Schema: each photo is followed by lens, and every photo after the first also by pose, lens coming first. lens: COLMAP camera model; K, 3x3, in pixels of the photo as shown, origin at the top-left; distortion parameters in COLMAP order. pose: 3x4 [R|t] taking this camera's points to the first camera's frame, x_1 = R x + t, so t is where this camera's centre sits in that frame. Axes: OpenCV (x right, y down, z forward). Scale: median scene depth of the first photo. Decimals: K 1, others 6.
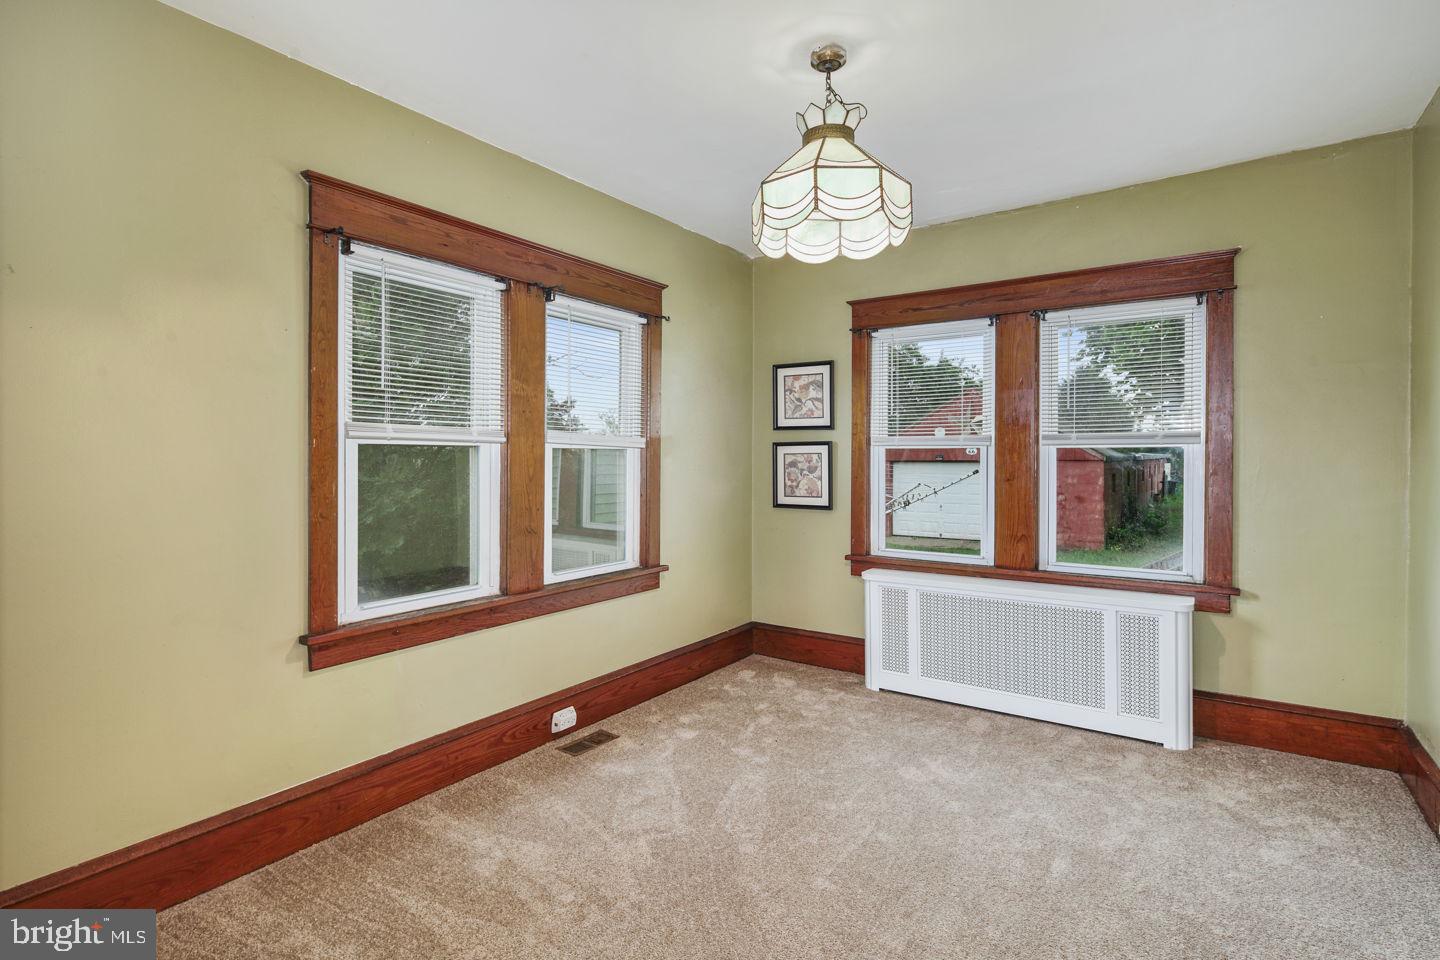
lens RADIAL K [[674.0, 0, 721.4], [0, 674.0, 453.0], [0, 0, 1]] dist [-0.000012, -0.000076]
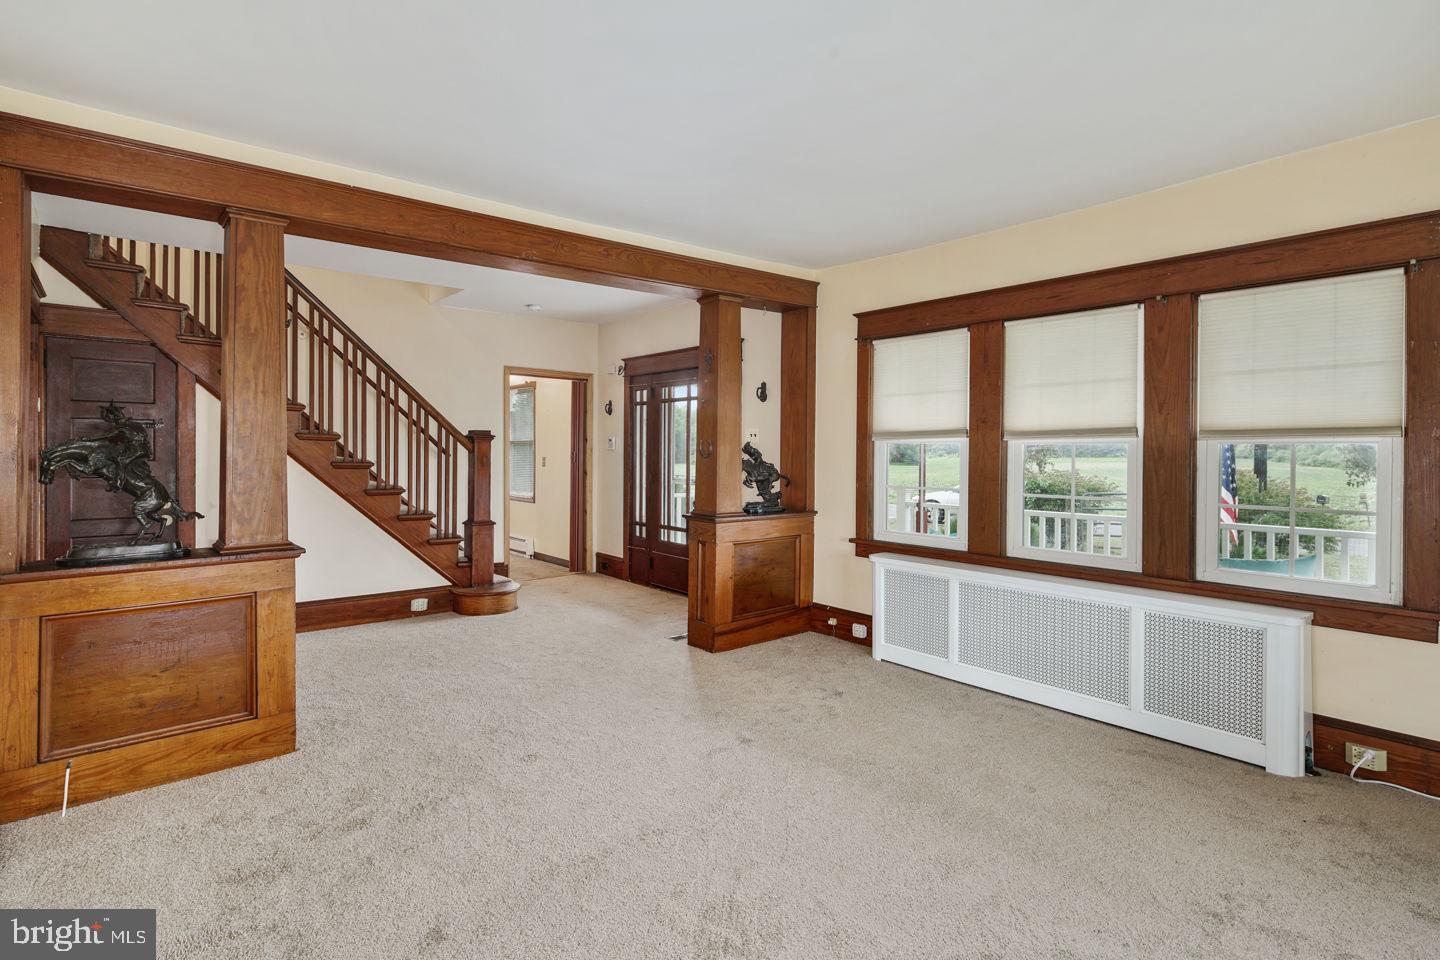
lens RADIAL K [[695.3, 0, 710.5], [0, 695.3, 441.7], [0, 0, 1]] dist [-0.001735, -0.000630]
pose [[0.957943, 0.003247, -0.286940, 0.281584], [-0.005961, 0.999945, -0.008586, 0.001032], [0.286896, 0.009936, 0.957910, -0.176890]]
